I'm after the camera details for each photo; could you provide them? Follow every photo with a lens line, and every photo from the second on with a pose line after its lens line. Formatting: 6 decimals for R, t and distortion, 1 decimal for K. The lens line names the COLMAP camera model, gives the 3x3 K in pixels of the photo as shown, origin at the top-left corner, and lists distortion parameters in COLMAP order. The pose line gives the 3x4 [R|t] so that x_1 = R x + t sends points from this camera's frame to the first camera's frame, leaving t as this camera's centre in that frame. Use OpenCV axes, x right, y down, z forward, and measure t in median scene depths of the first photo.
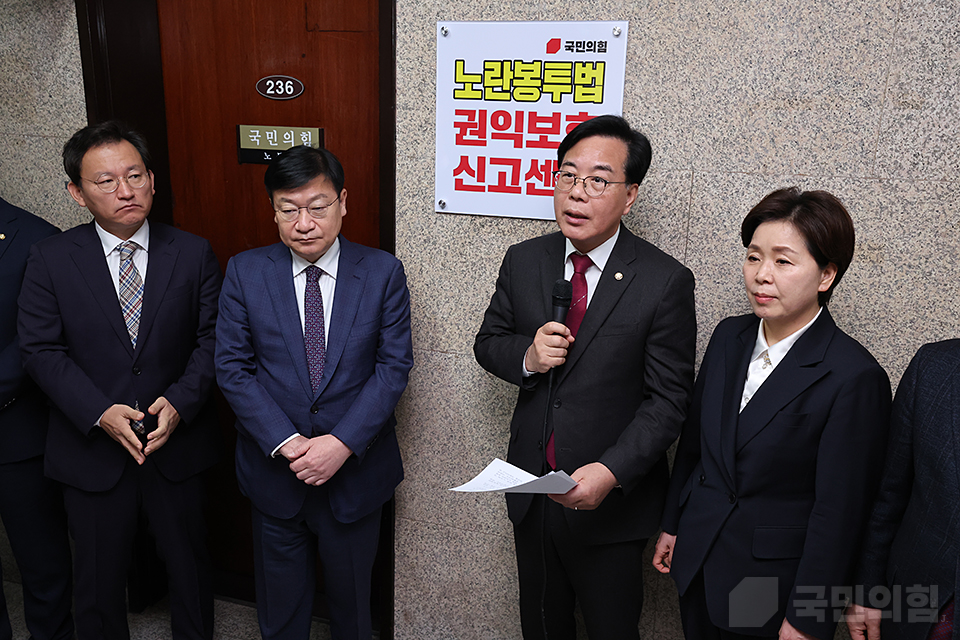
lens RADIAL K [[843.8, 0, 478.9], [0, 843.8, 311.4], [0, 0, 1]] dist [0.026056, 0.052409]
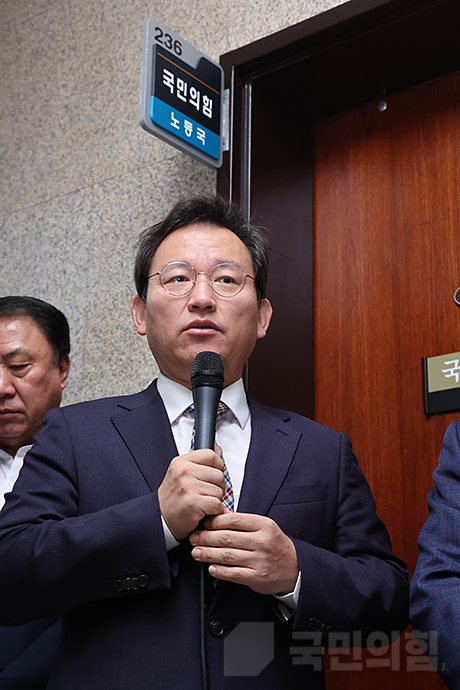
lens RADIAL K [[1178.0, 0, 238.4], [0, 1178.0, 319.2], [0, 0, 1]] dist [0.223769, 0.000000]
pose [[0.941075, -0.121230, -0.315722, -0.164962], [-0.078138, 0.830347, -0.551741, 0.324568], [0.329046, 0.543900, 0.771946, 0.314134]]
